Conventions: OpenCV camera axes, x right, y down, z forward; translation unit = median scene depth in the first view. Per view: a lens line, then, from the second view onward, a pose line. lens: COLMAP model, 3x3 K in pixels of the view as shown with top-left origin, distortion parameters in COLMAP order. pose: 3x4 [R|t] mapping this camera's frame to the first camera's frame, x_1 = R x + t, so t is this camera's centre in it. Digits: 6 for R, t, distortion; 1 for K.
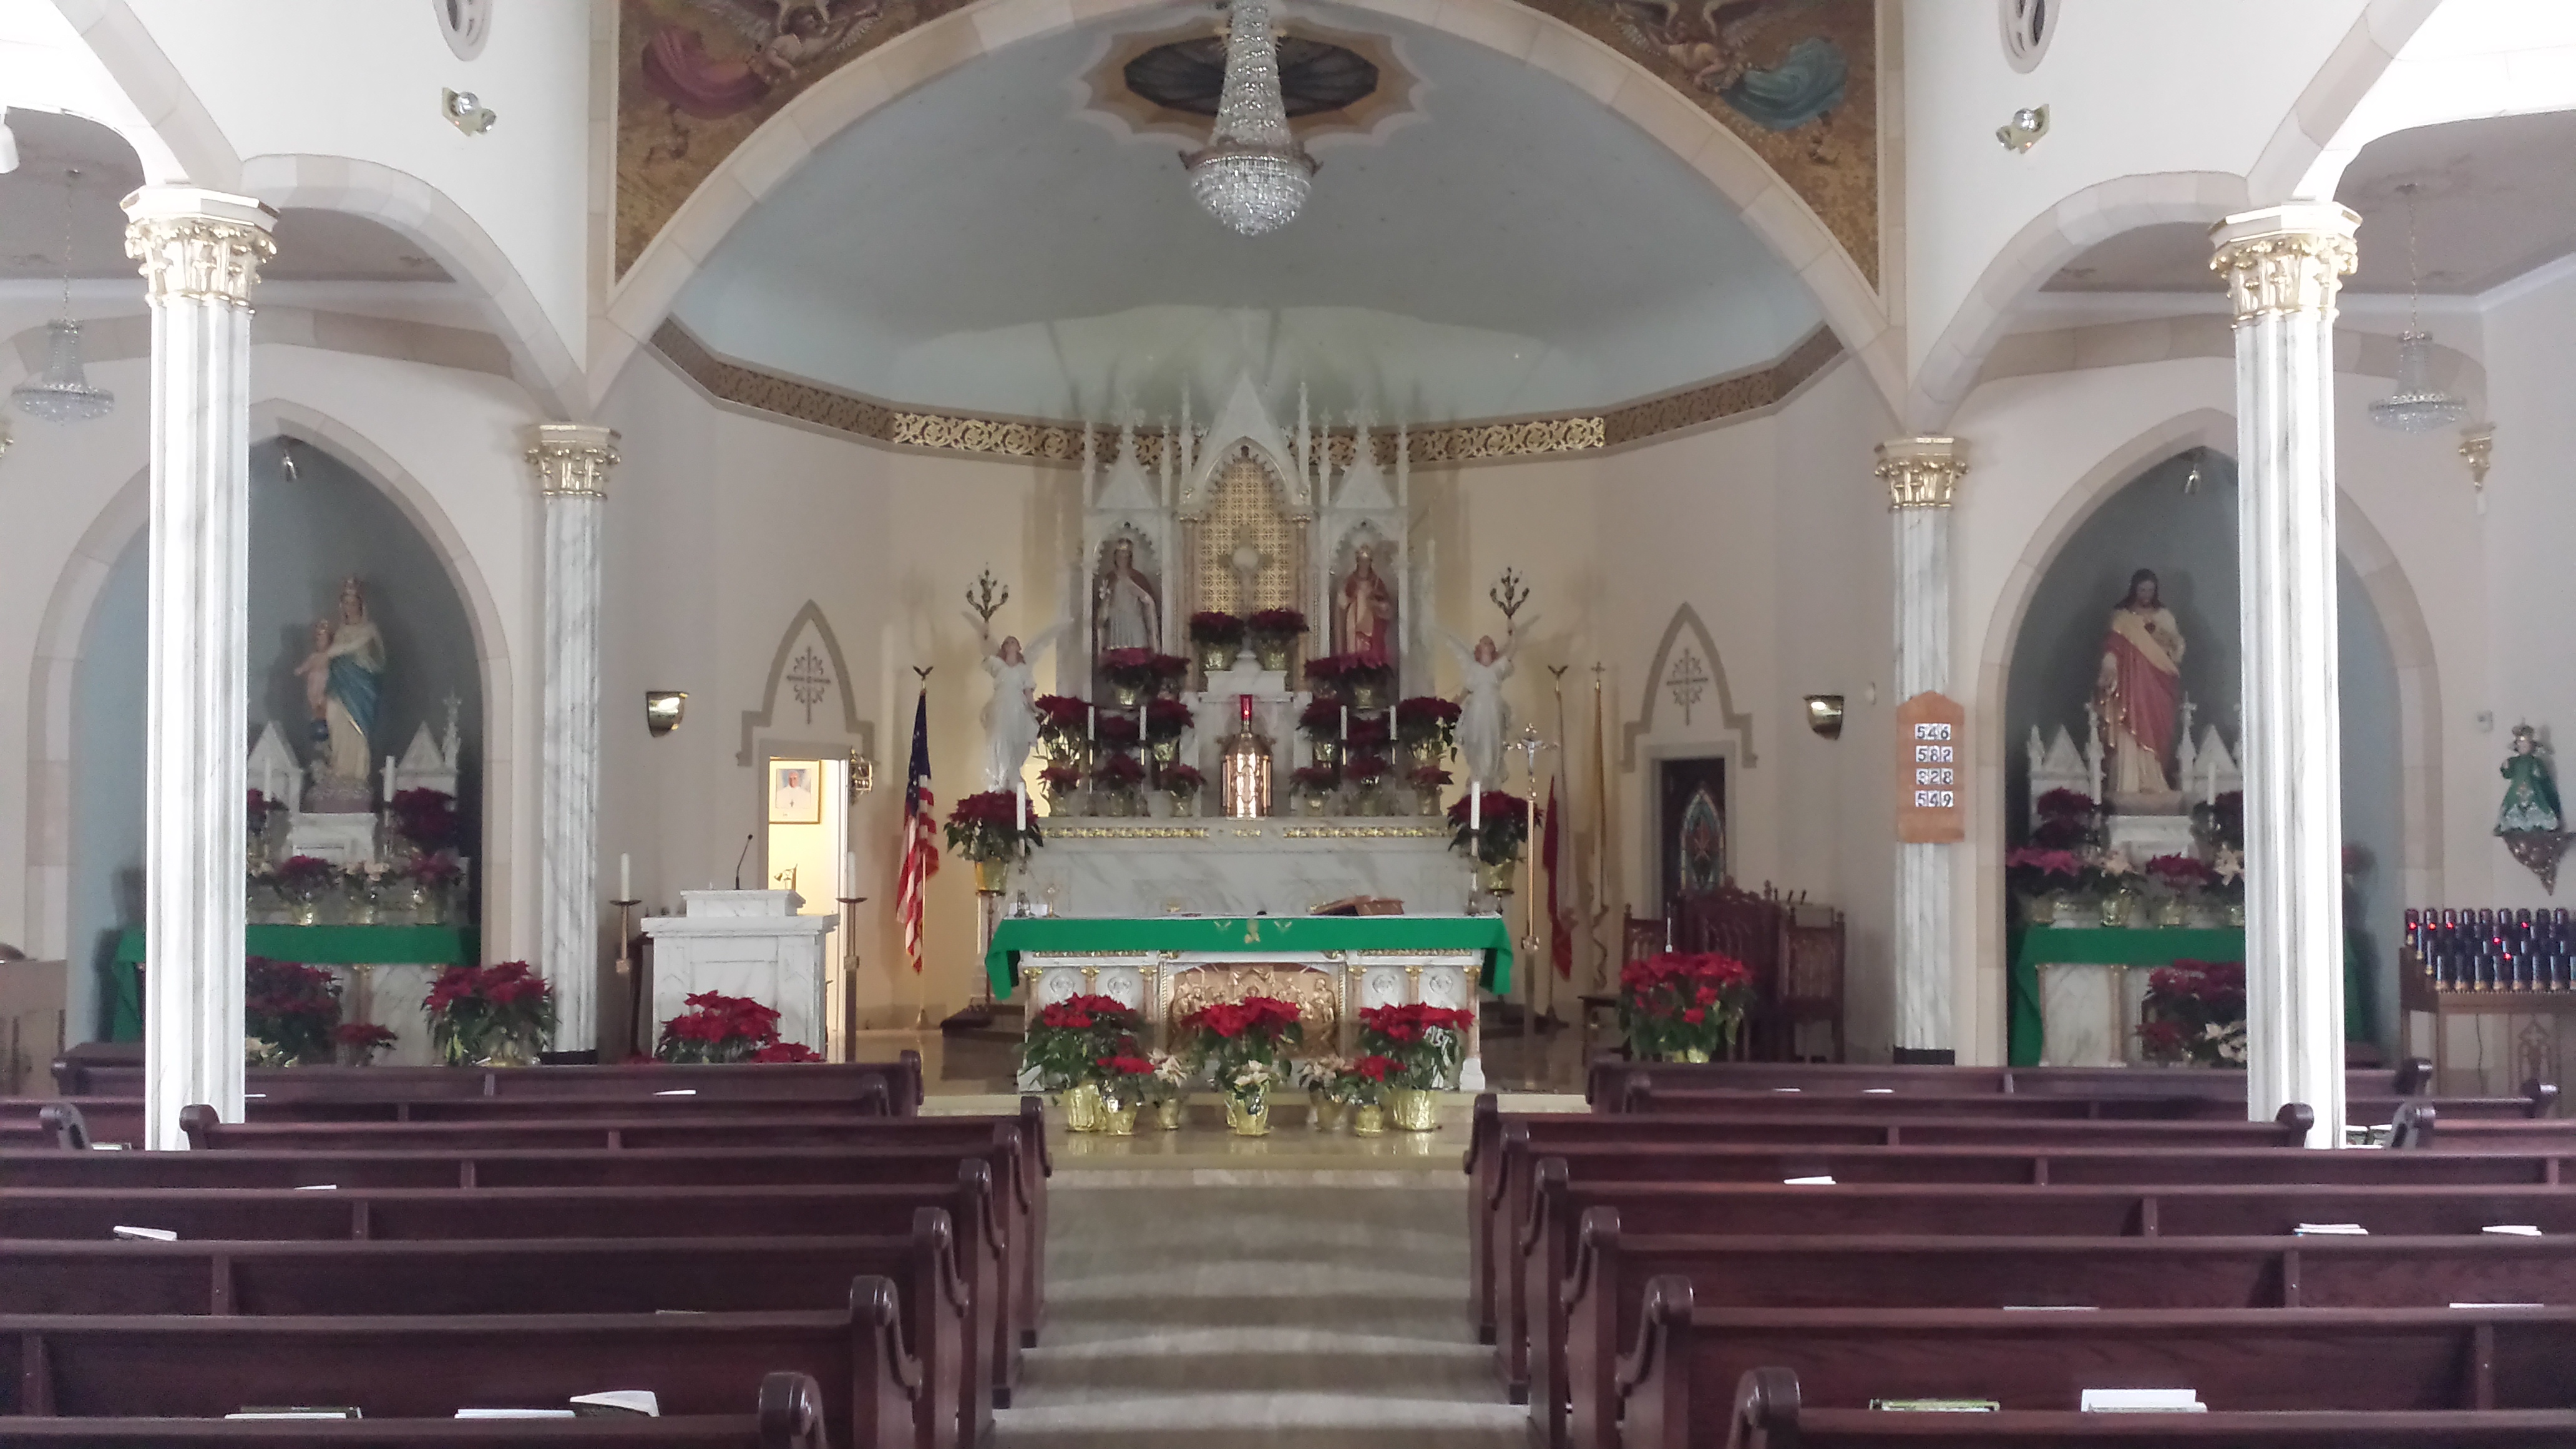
lens RADIAL K [[2162.9, 0, 1291.0], [0, 2162.9, 742.3], [0, 0, 1]] dist [0.075736, -0.027869]
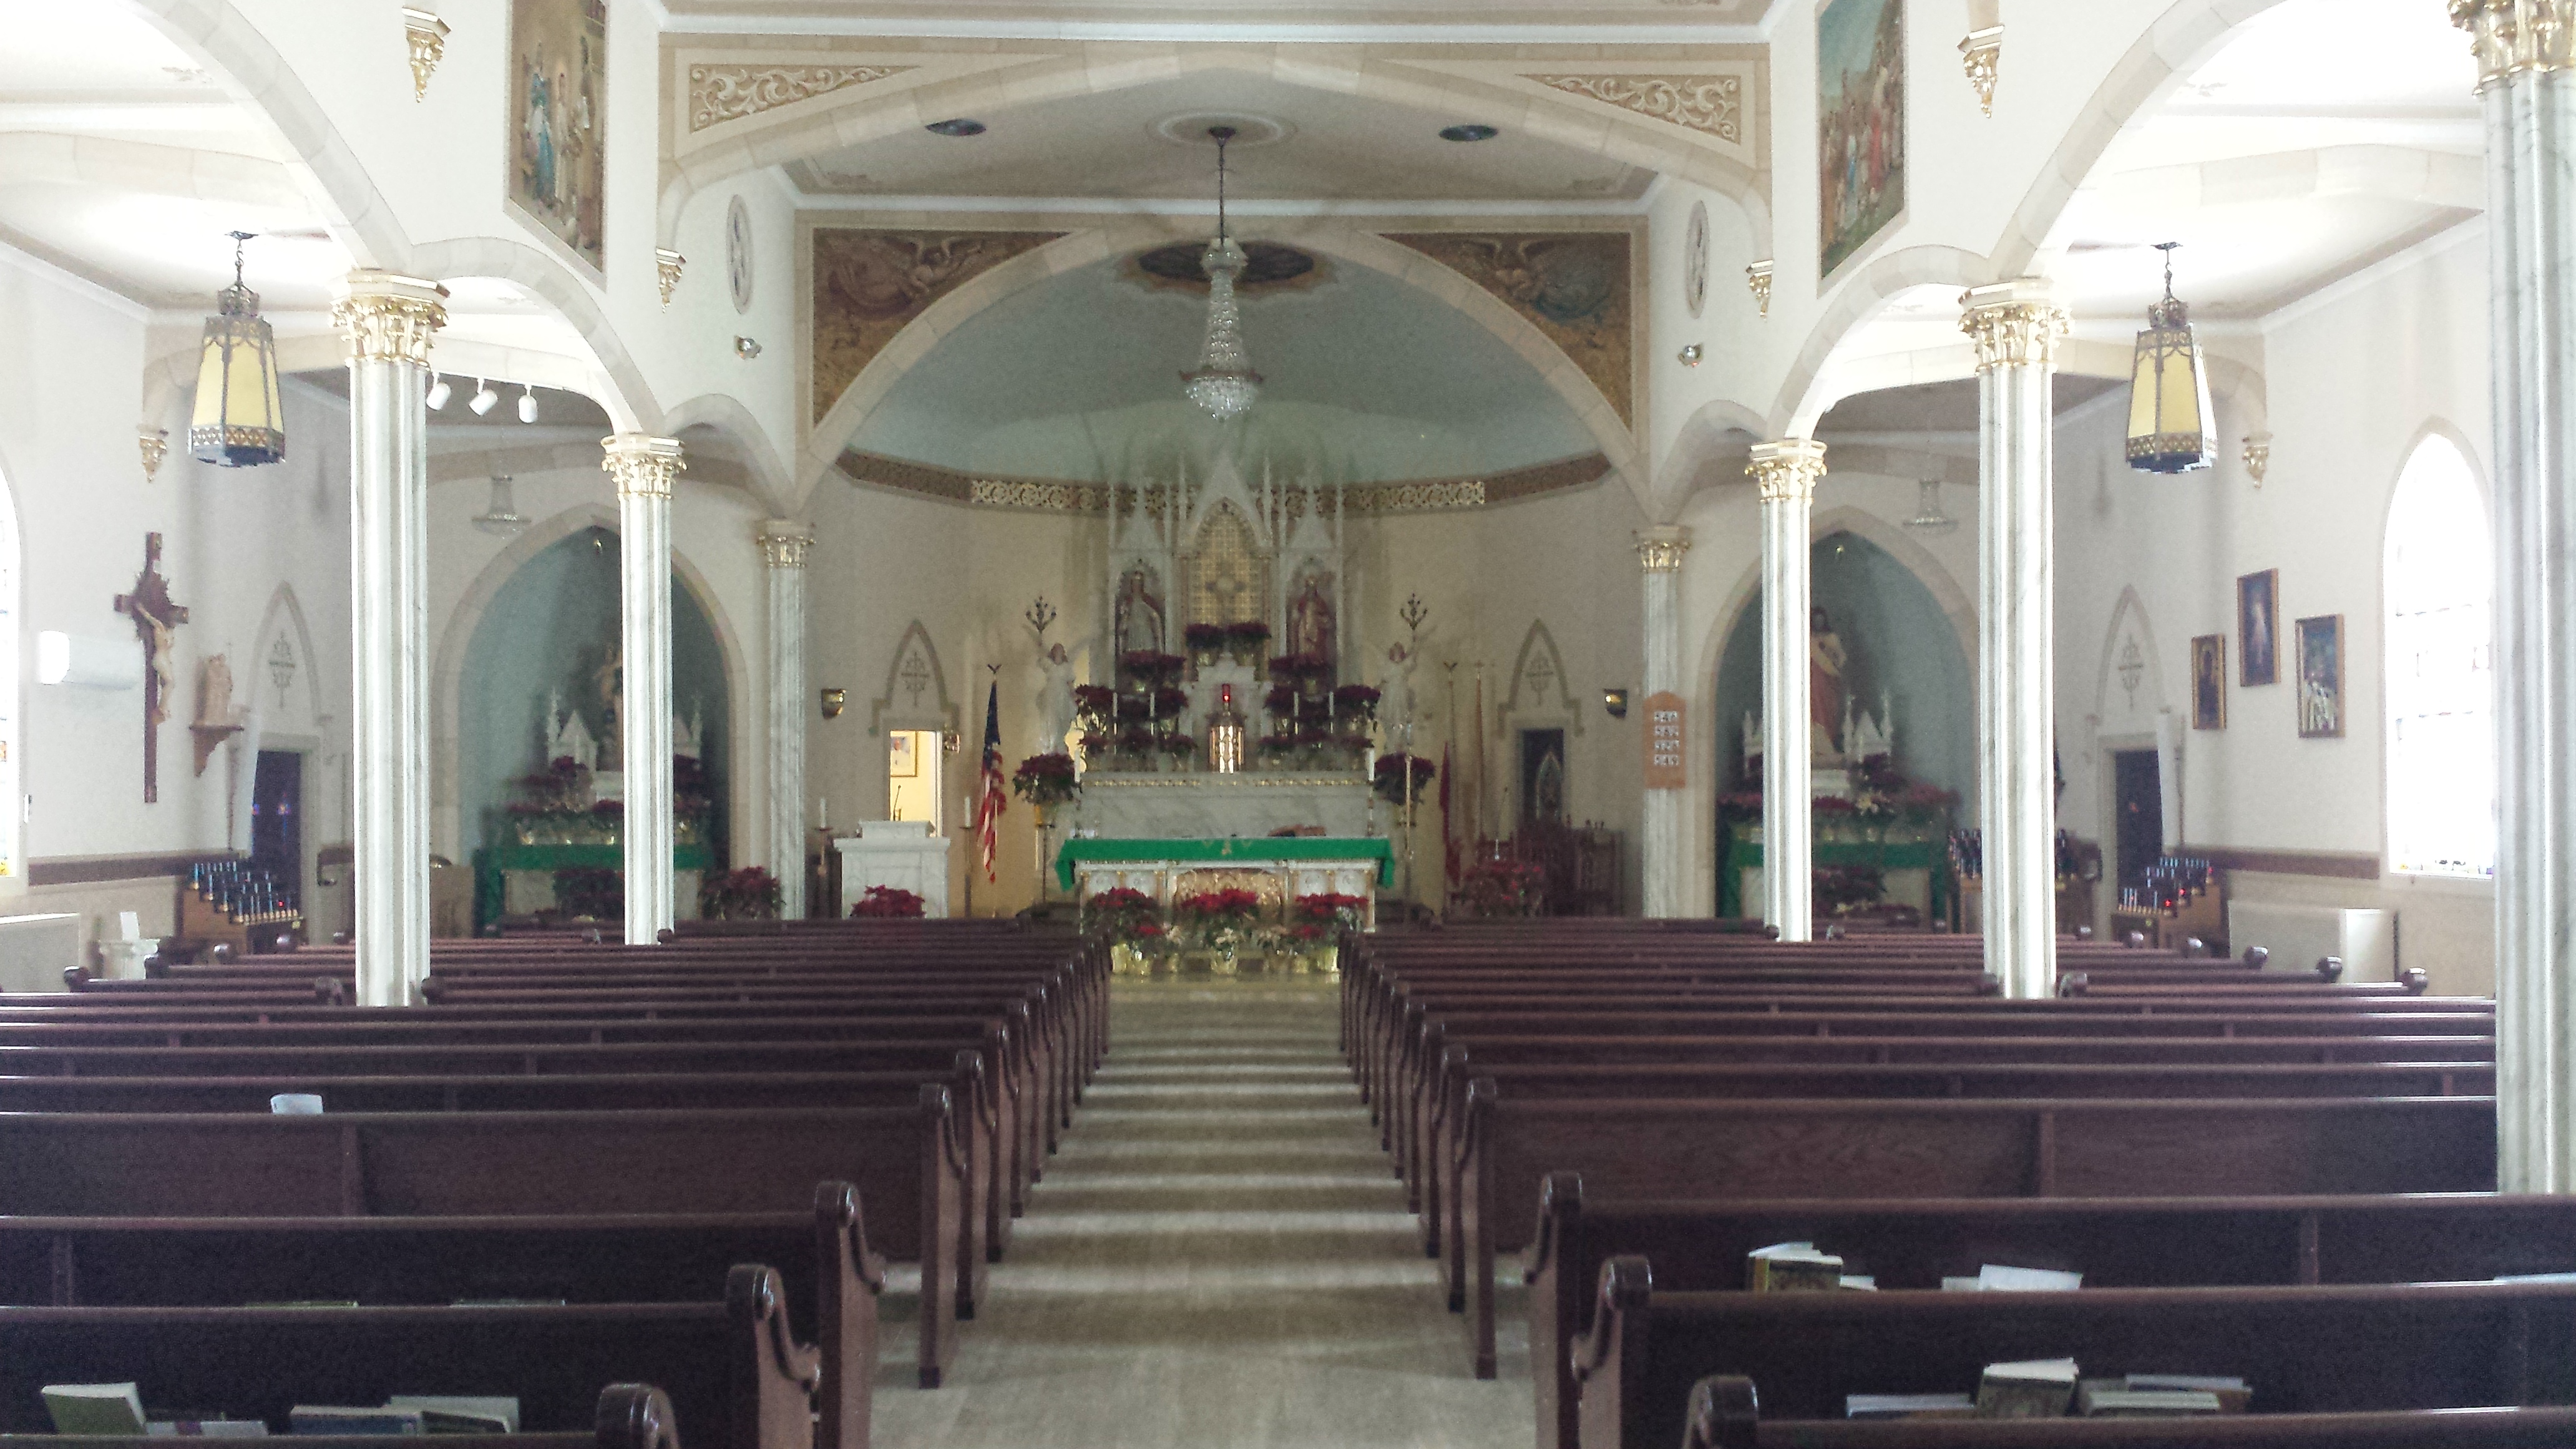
lens RADIAL K [[2190.9, 0, 1292.2], [0, 2190.9, 733.1], [0, 0, 1]] dist [0.069175, -0.036006]
pose [[0.999995, -0.002483, 0.002125, 0.022443], [0.002438, 0.999784, 0.020631, -0.023130], [-0.002176, -0.020626, 0.999785, -0.493788]]
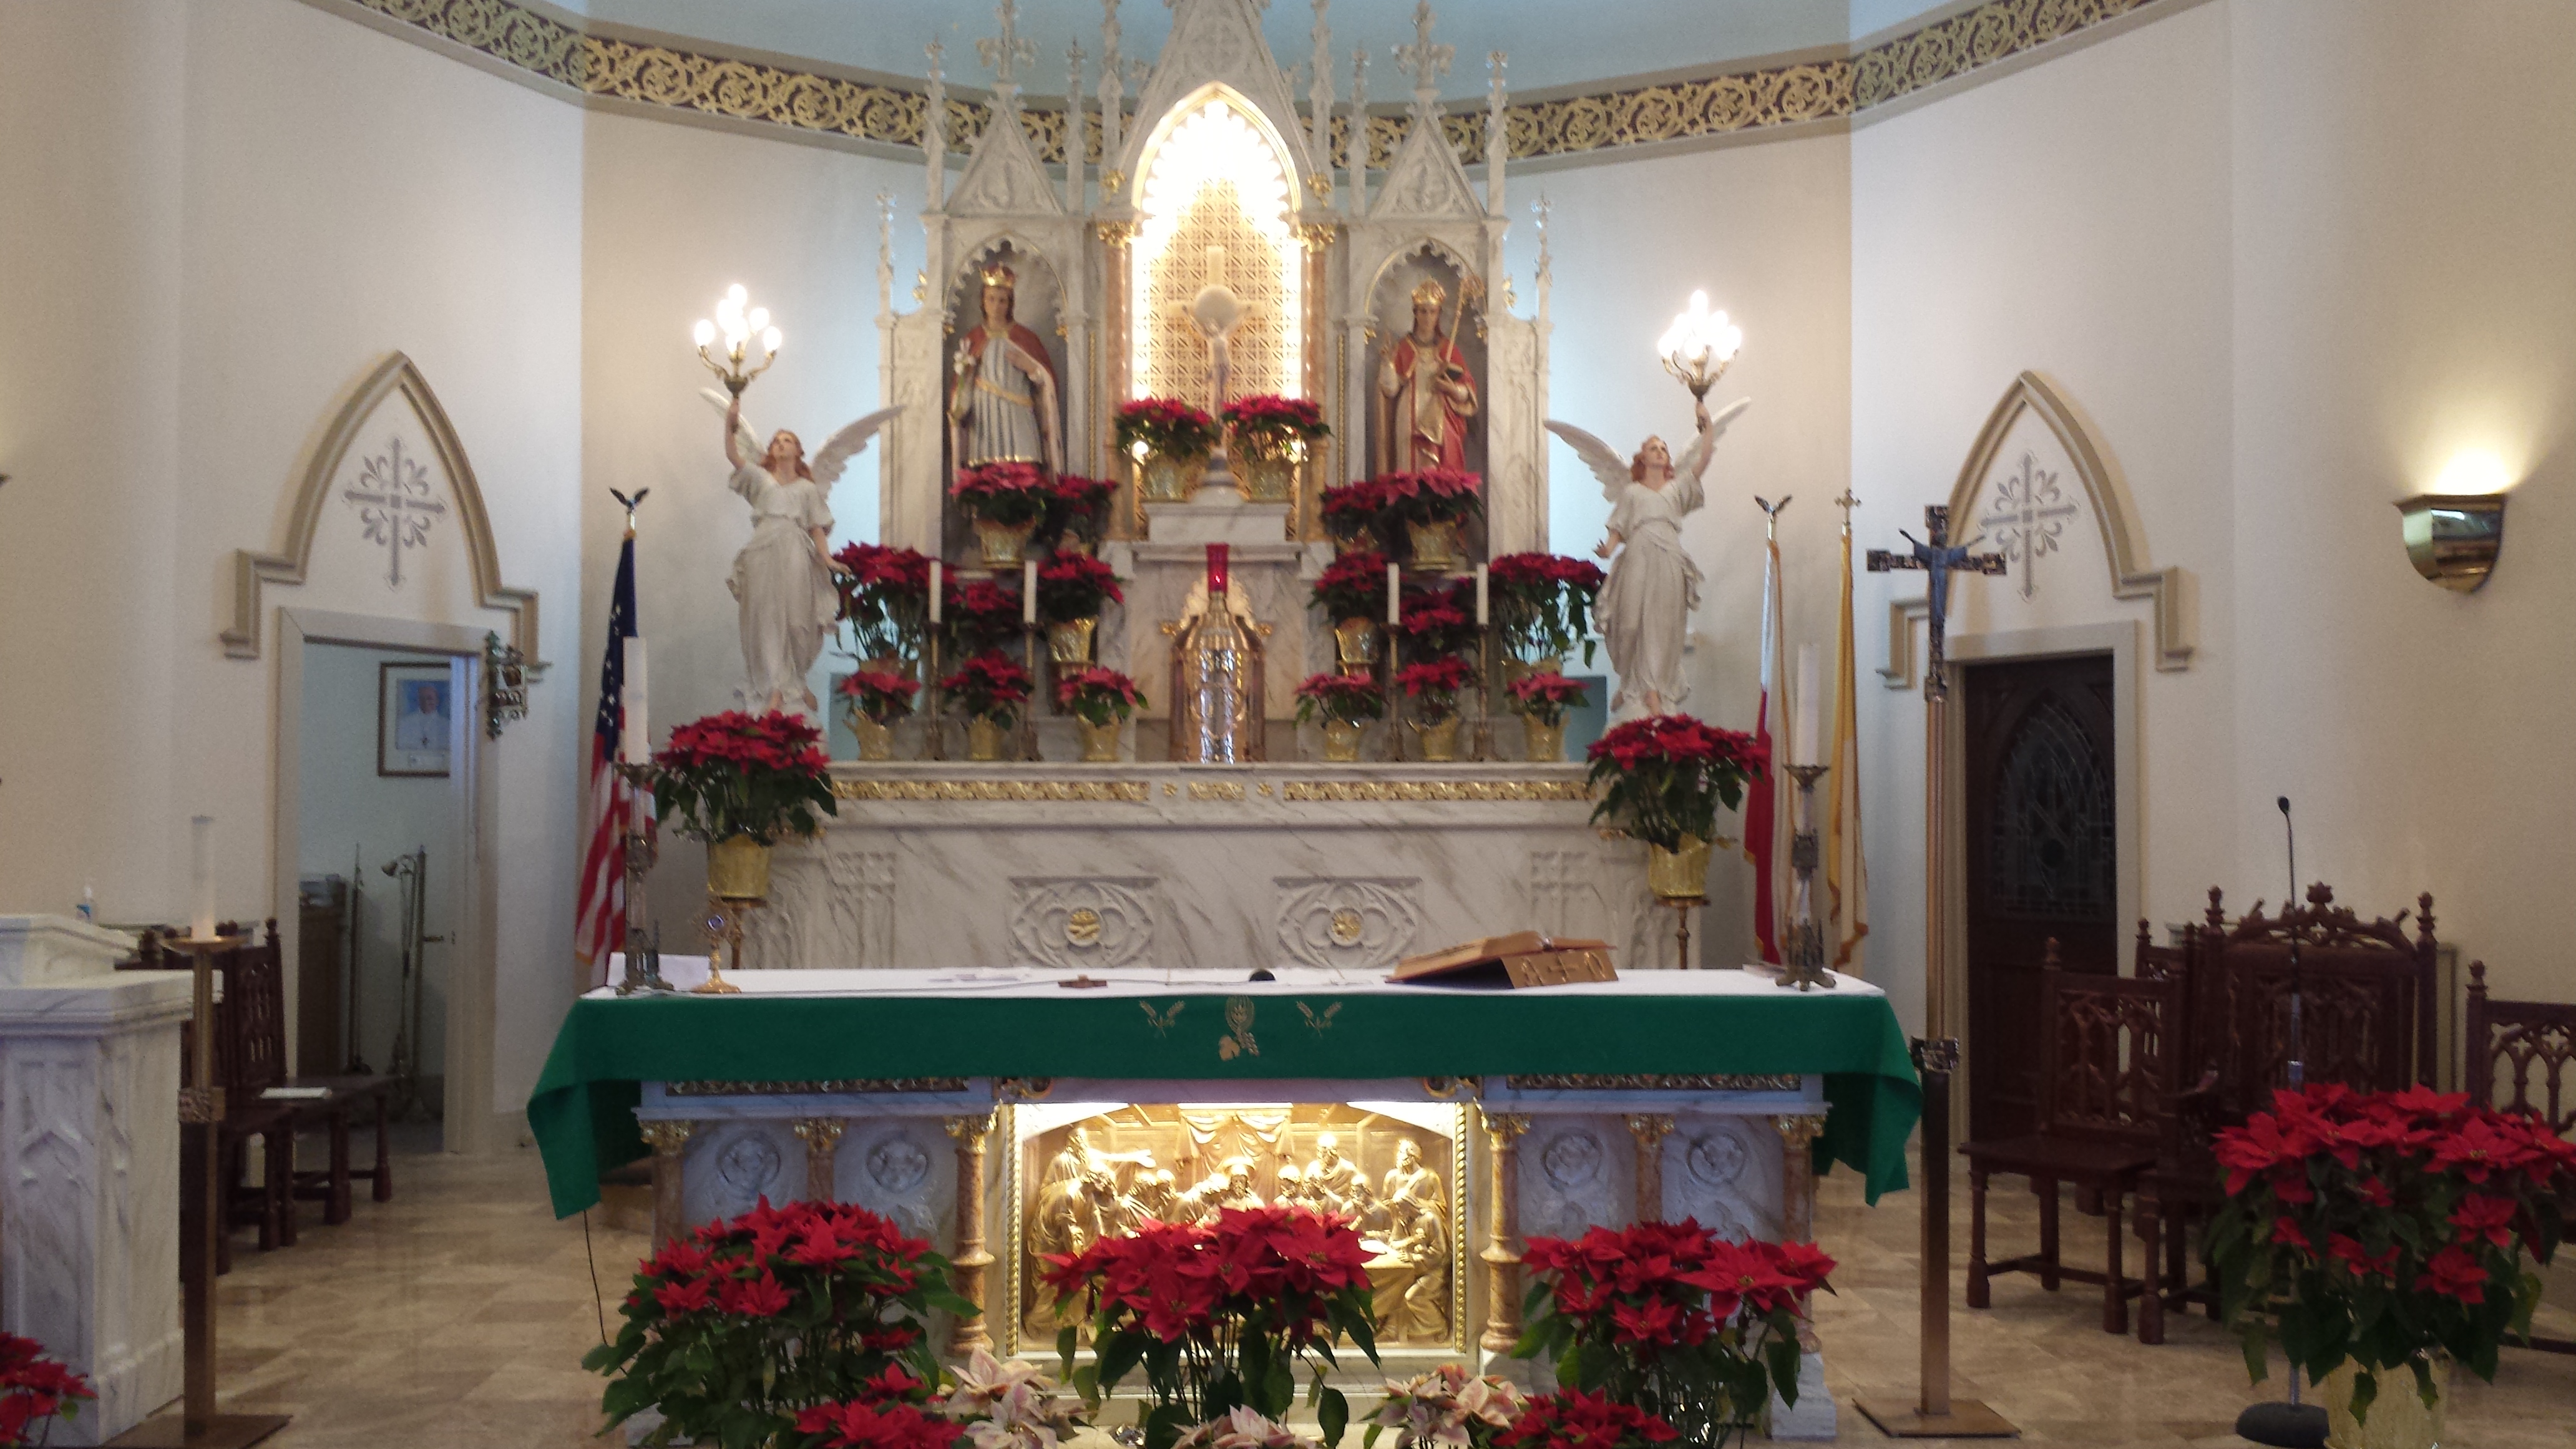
lens RADIAL K [[2169.7, 0, 1304.7], [0, 2169.7, 738.4], [0, 0, 1]] dist [0.123016, -0.016530]
pose [[0.999688, 0.004779, 0.024504, -0.014125], [-0.005008, 0.999945, 0.009263, 0.027000], [-0.024458, -0.009383, 0.999657, 0.526672]]
